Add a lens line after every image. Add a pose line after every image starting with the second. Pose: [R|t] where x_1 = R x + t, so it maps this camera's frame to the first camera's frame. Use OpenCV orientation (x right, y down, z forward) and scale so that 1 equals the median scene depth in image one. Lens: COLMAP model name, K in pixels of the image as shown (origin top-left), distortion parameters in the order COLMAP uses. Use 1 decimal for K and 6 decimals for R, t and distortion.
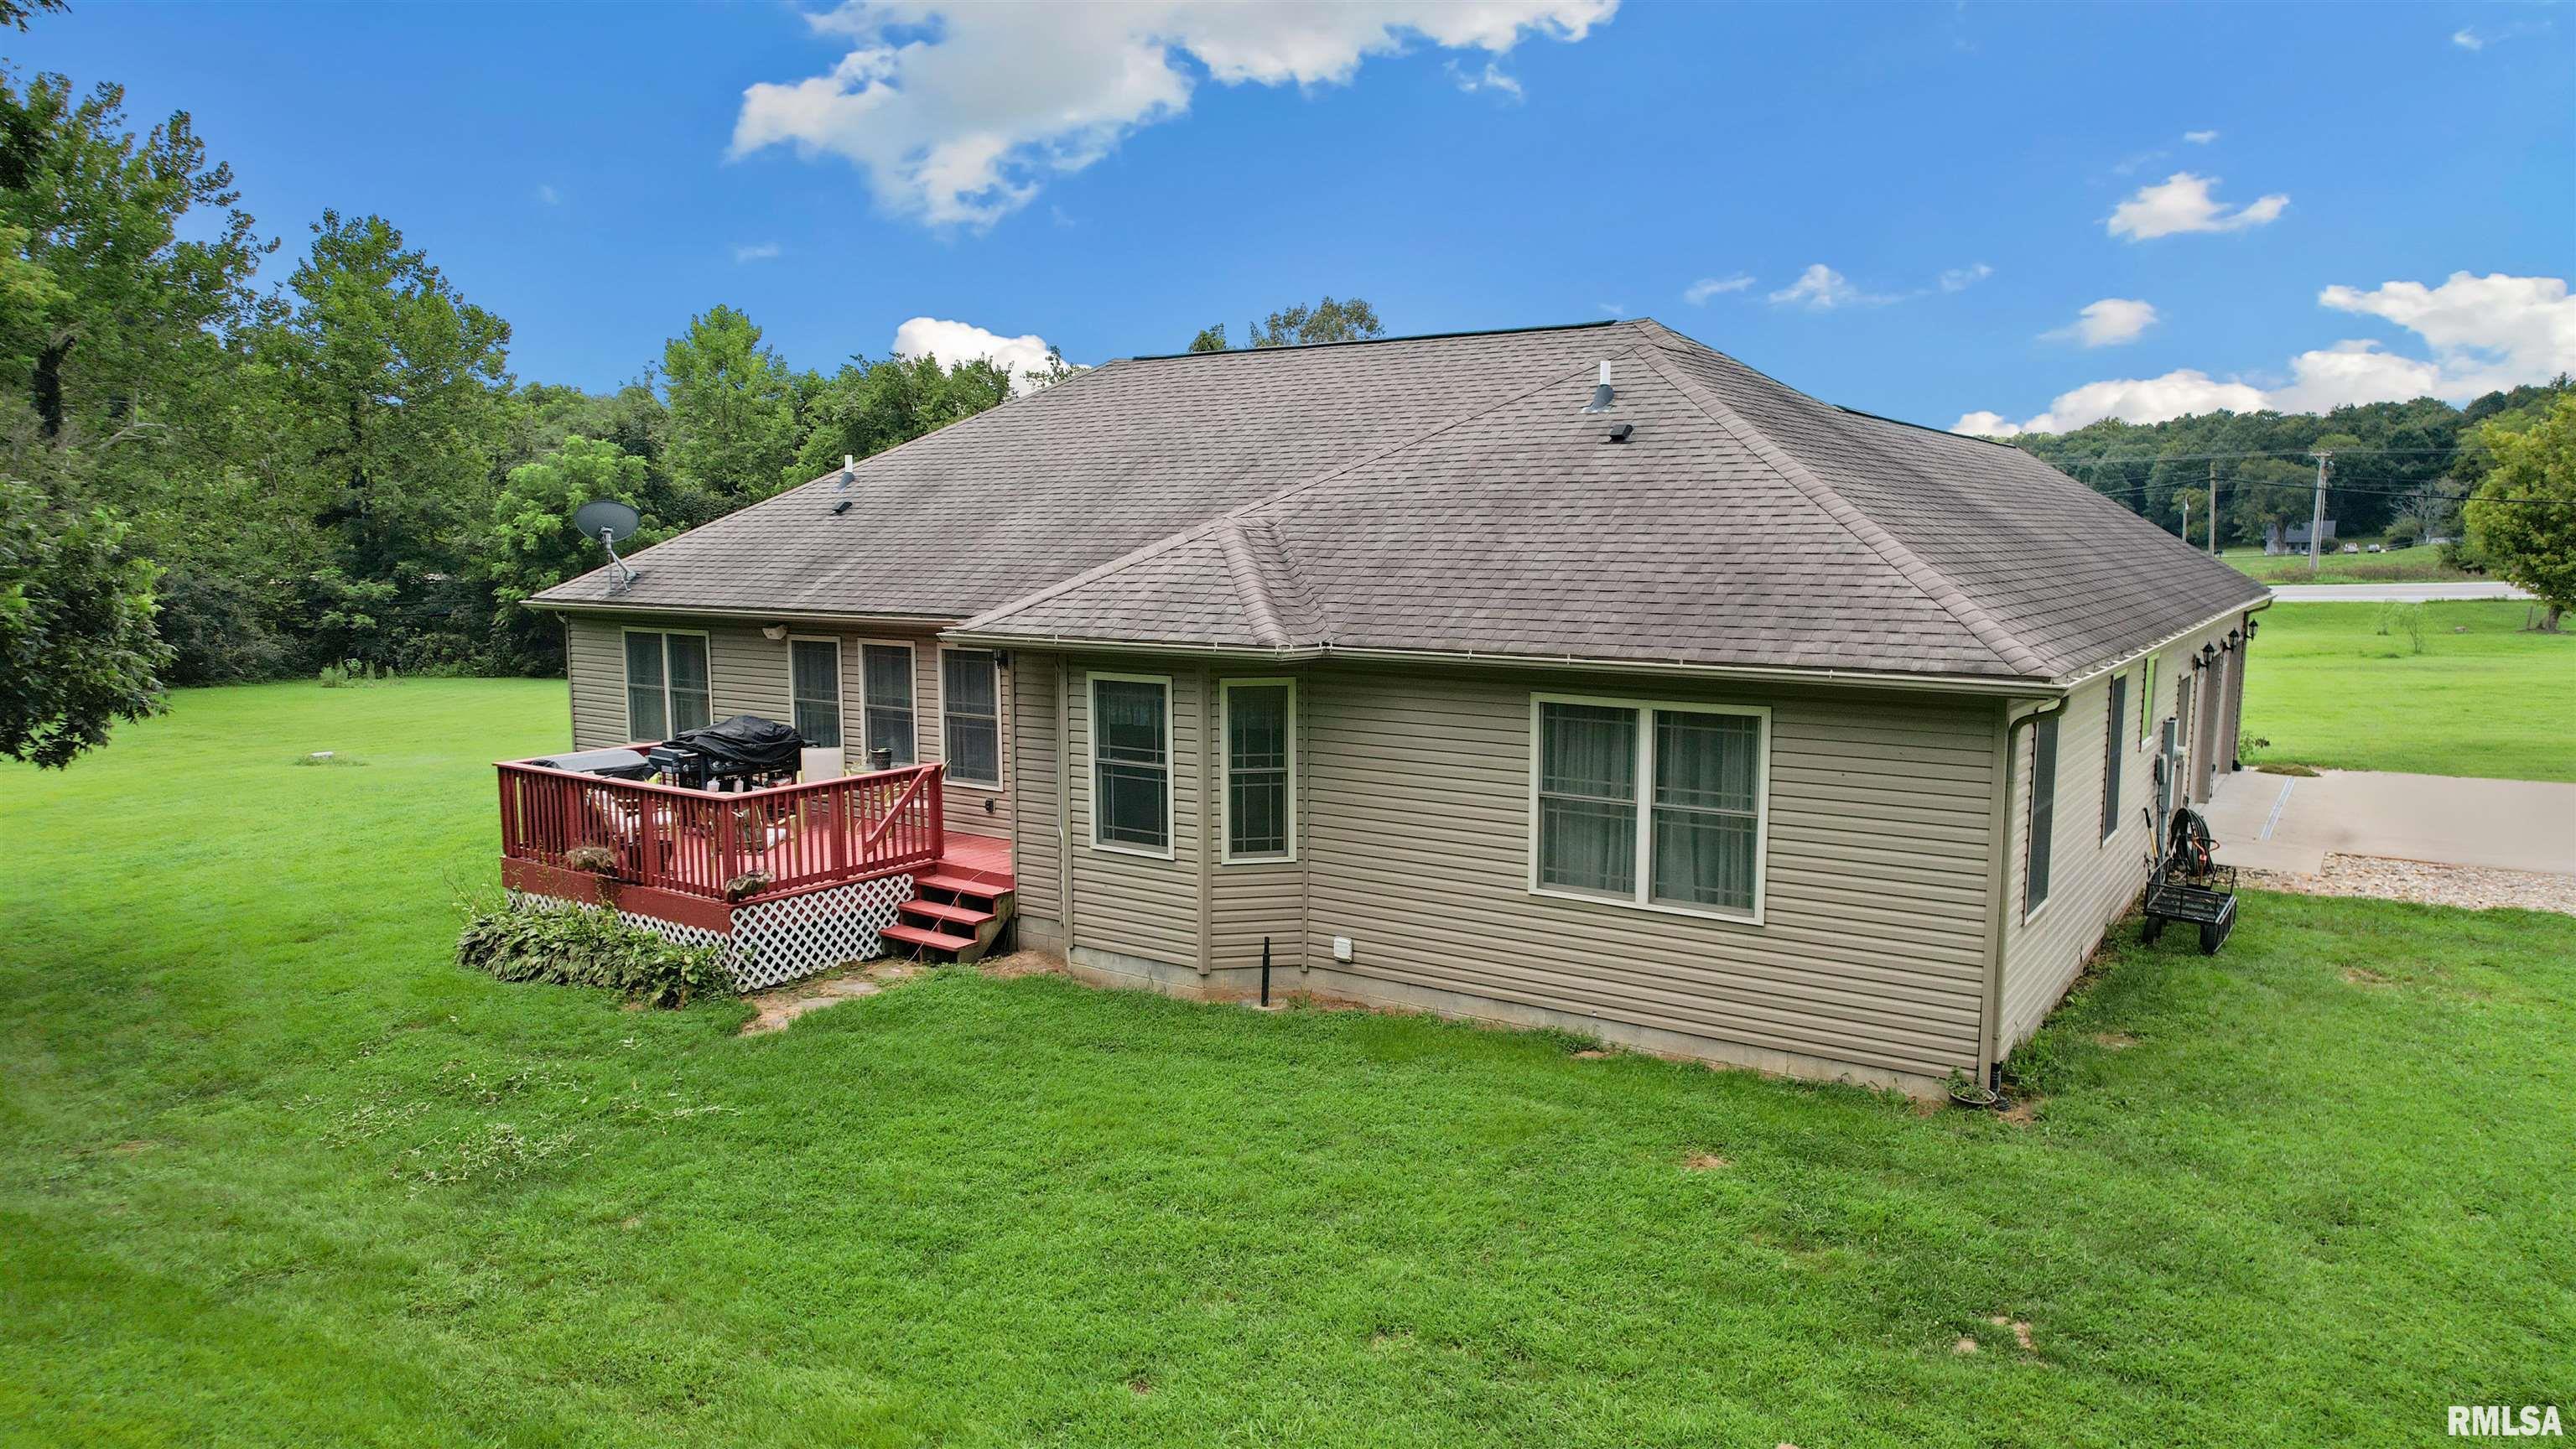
lens RADIAL K [[1602.3, 0, 1279.0], [0, 1602.3, 719.1], [0, 0, 1]] dist [-0.023343, 0.026981]
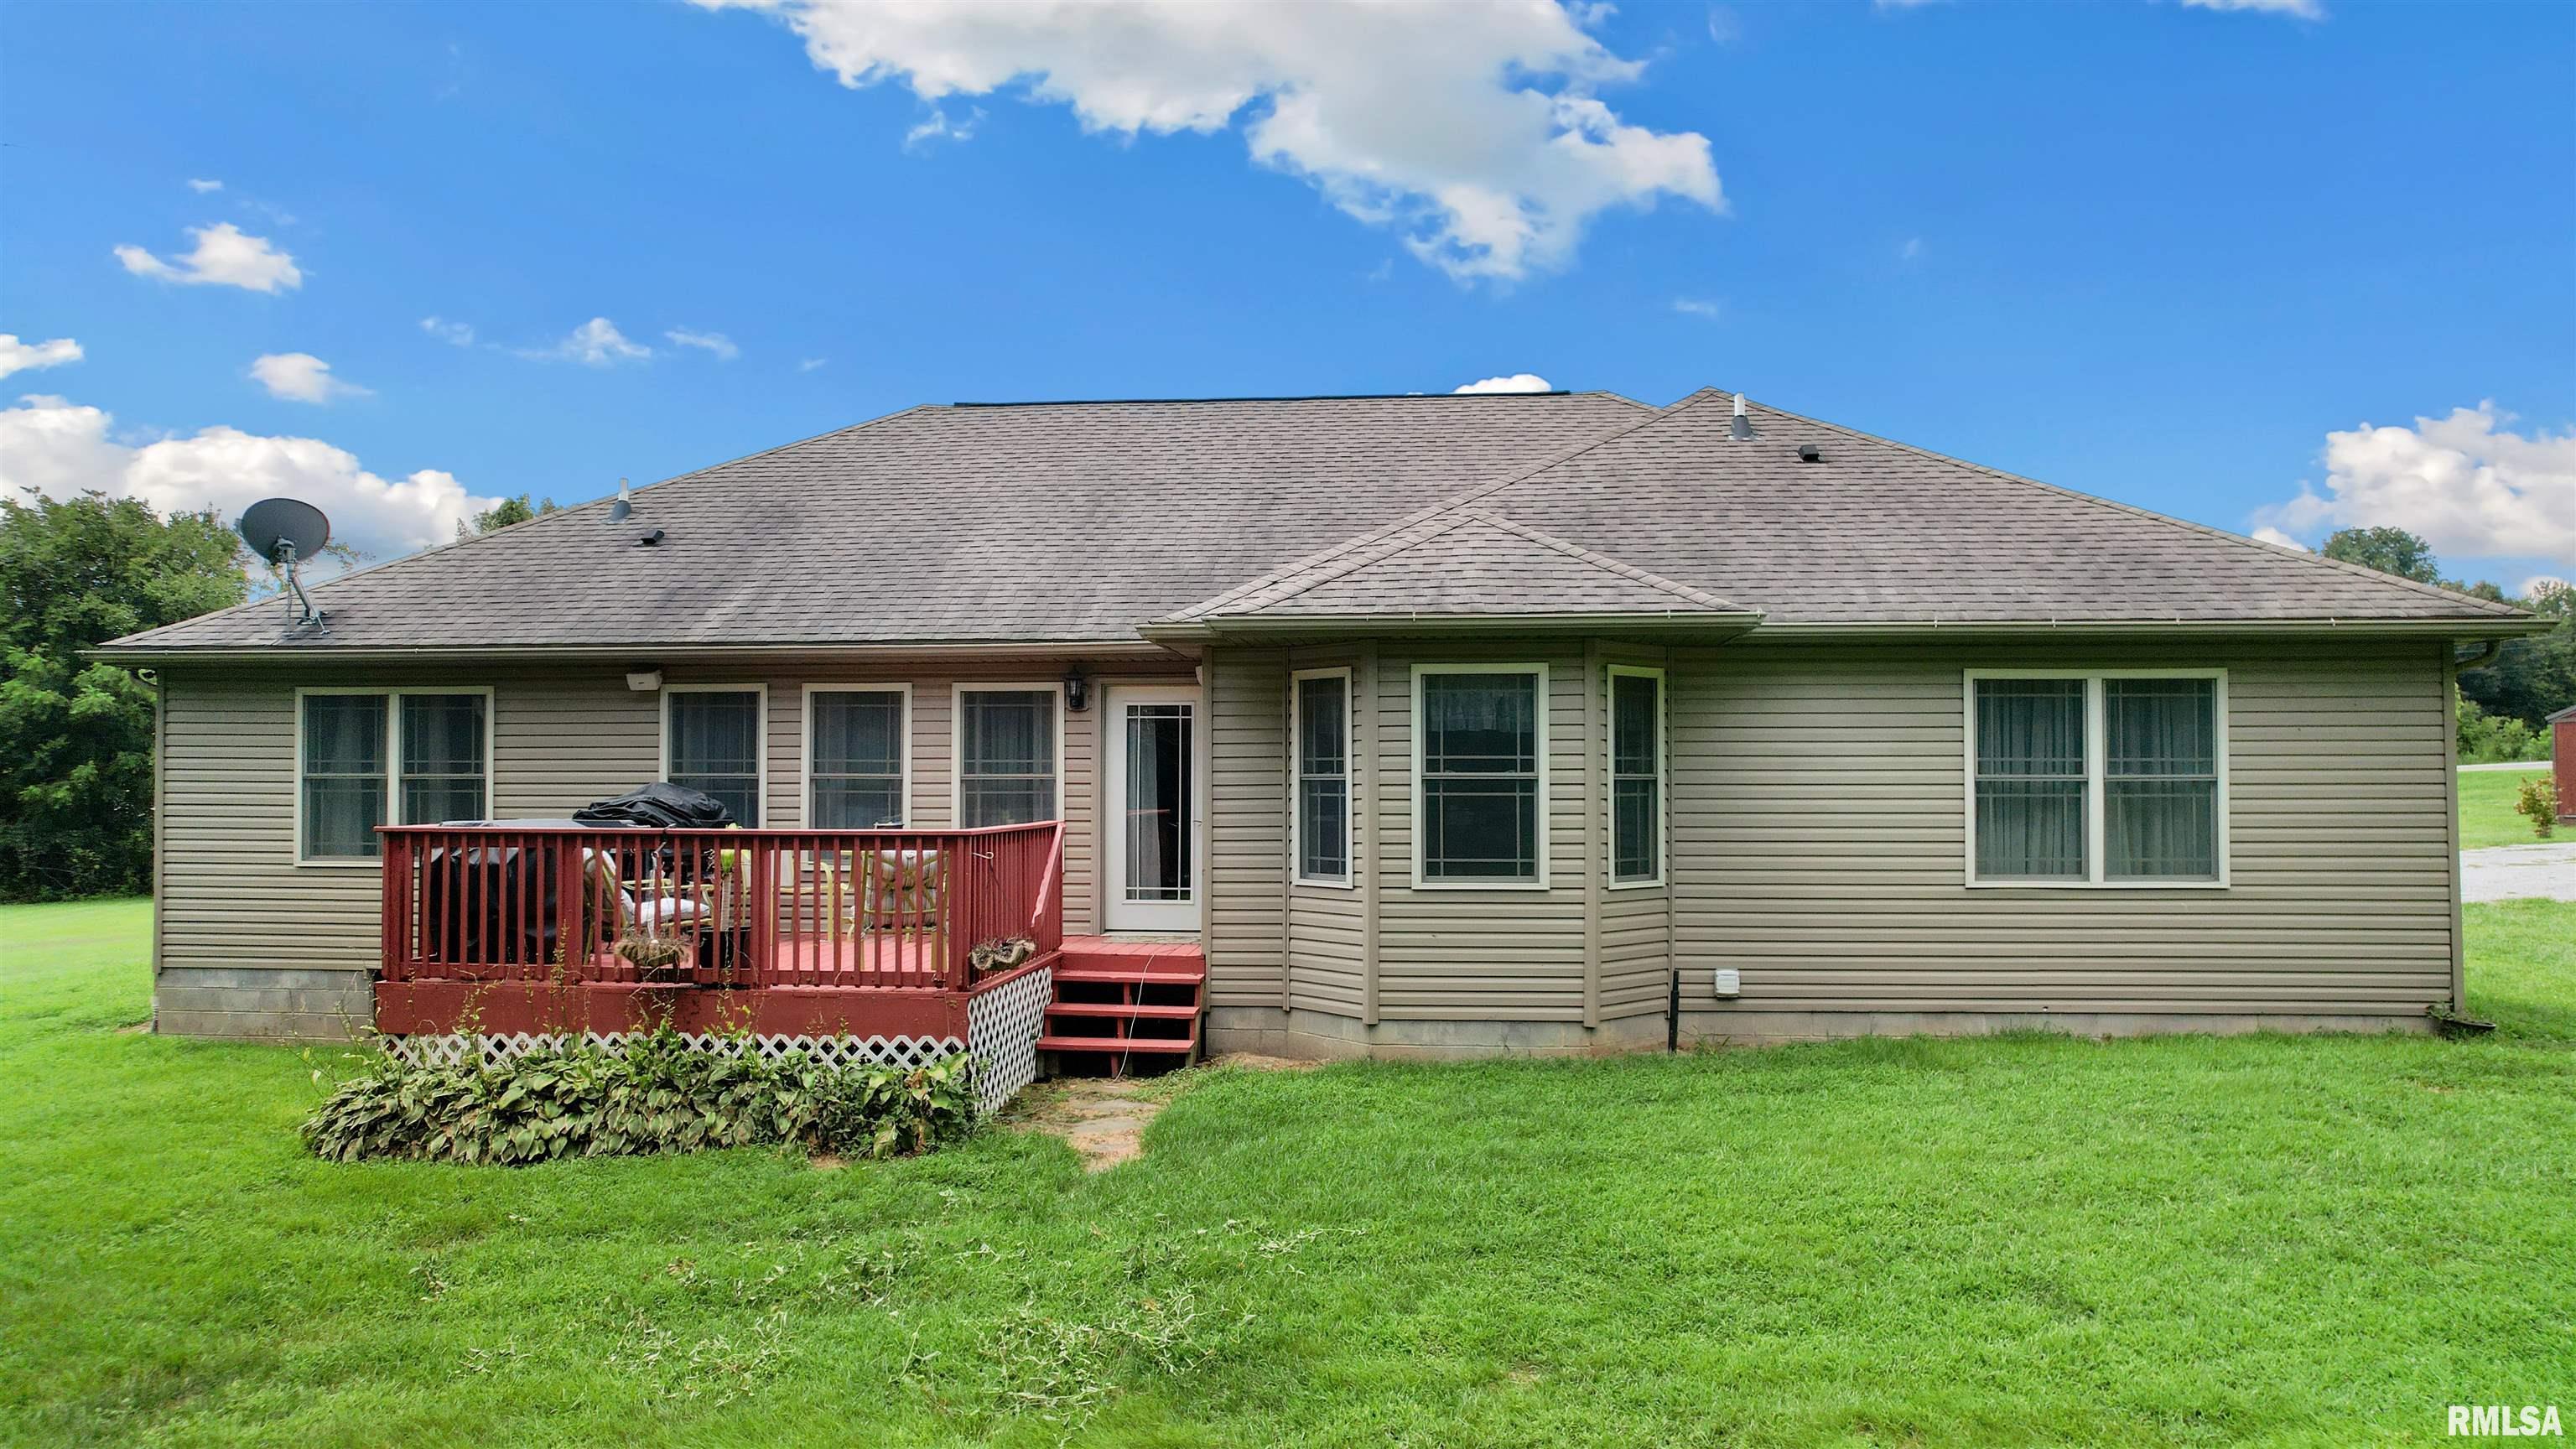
lens RADIAL K [[1602.3, 0, 1288.1], [0, 1602.3, 740.1], [0, 0, 1]] dist [-0.023343, 0.026981]
pose [[0.867515, 0.014910, 0.497188, -0.590649], [0.056784, 0.990047, -0.128769, 0.111151], [-0.494159, 0.139942, 0.858034, 0.361002]]
